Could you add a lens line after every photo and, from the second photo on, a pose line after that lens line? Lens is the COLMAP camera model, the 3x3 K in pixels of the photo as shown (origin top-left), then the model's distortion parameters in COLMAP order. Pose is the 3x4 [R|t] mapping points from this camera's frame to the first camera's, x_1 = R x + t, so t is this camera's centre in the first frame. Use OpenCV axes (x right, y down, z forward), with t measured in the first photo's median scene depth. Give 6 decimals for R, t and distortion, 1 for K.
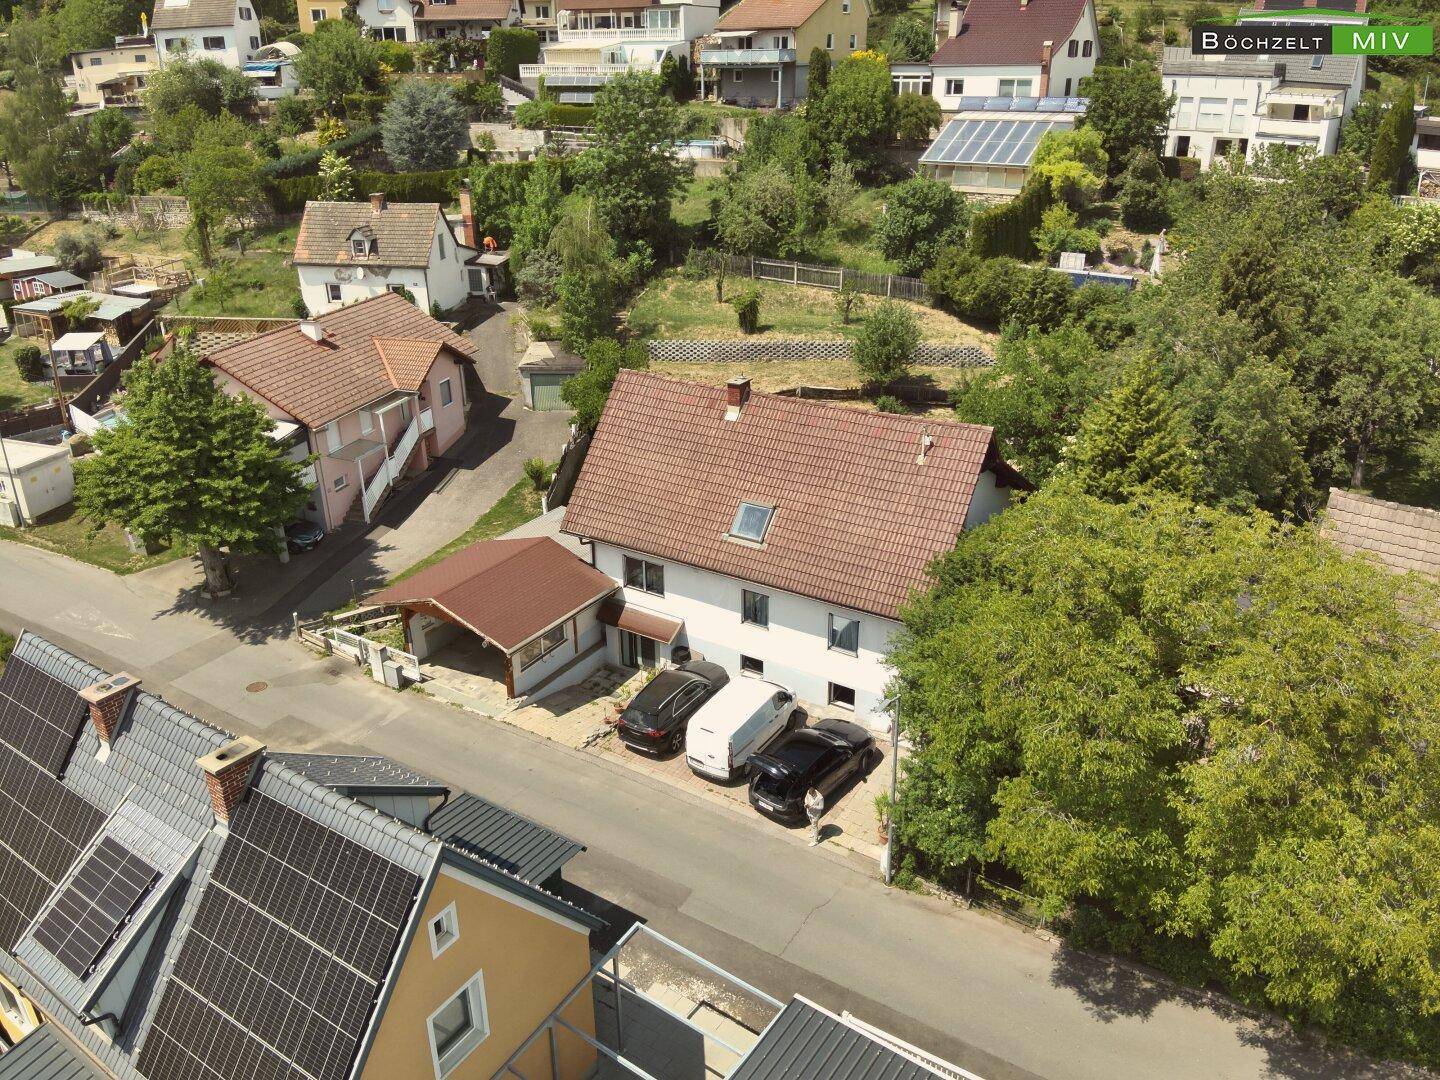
lens RADIAL K [[1046.0, 0, 689.0], [0, 1046.0, 536.3], [0, 0, 1]] dist [0.103029, -0.199088]
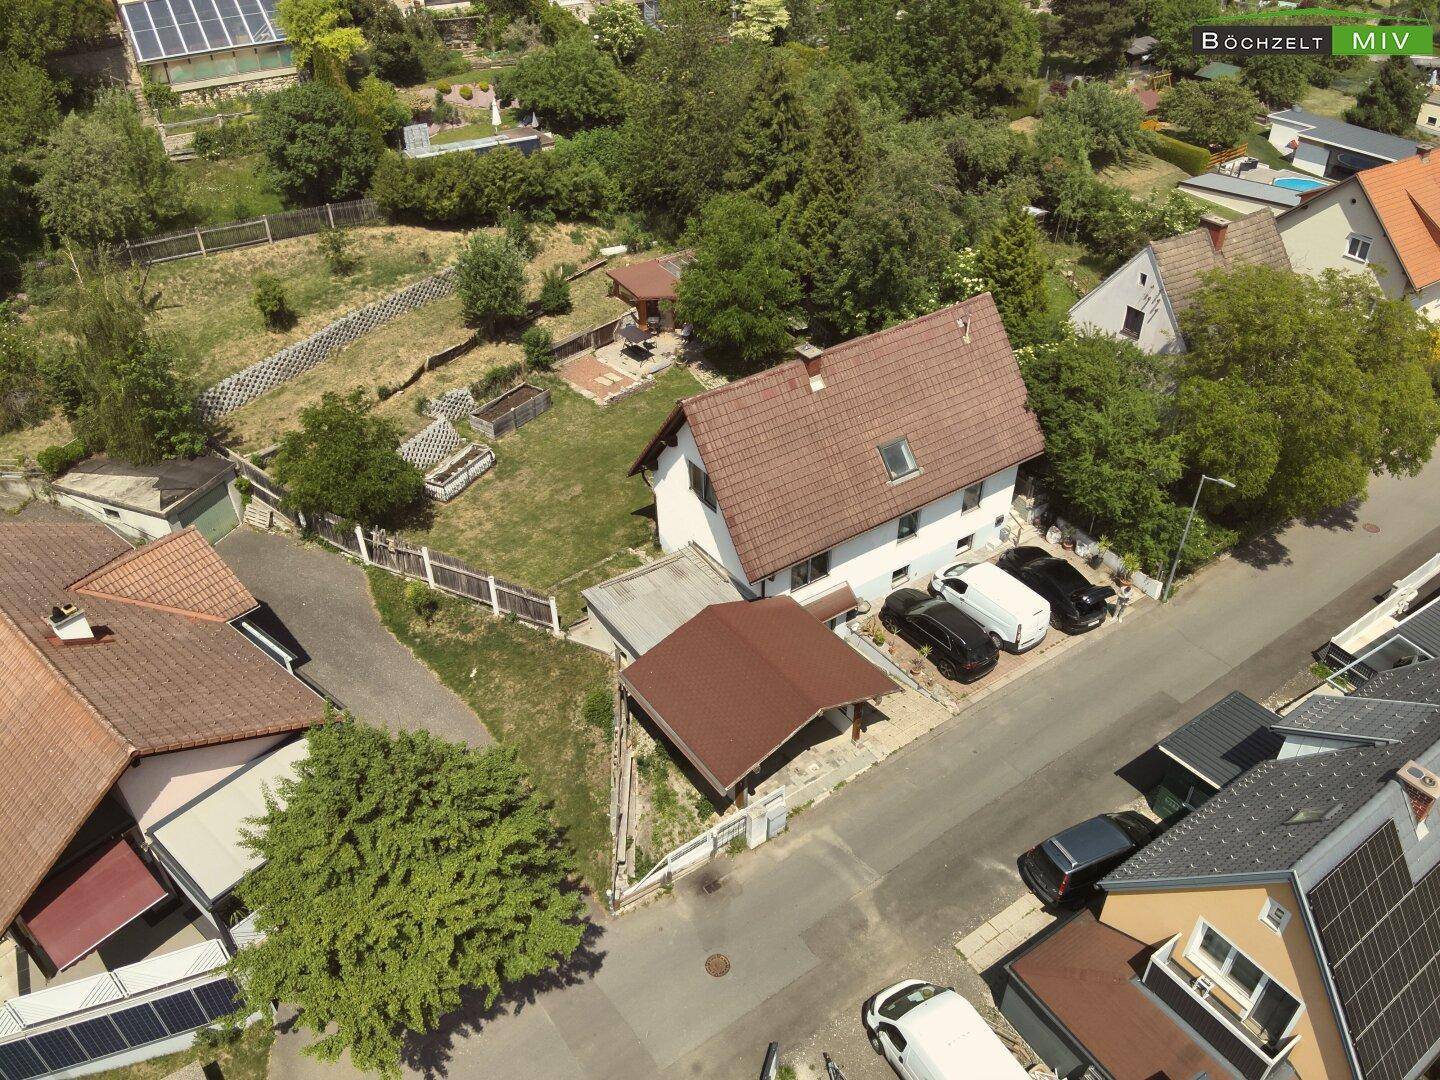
lens RADIAL K [[1049.0, 0, 718.7], [0, 1049.0, 537.5], [0, 0, 1]] dist [0.145118, -0.293360]
pose [[0.373986, -0.544806, 0.750547, -0.799912], [0.382333, 0.827873, 0.410425, -0.426758], [-0.844959, 0.133466, 0.517911, 0.536307]]
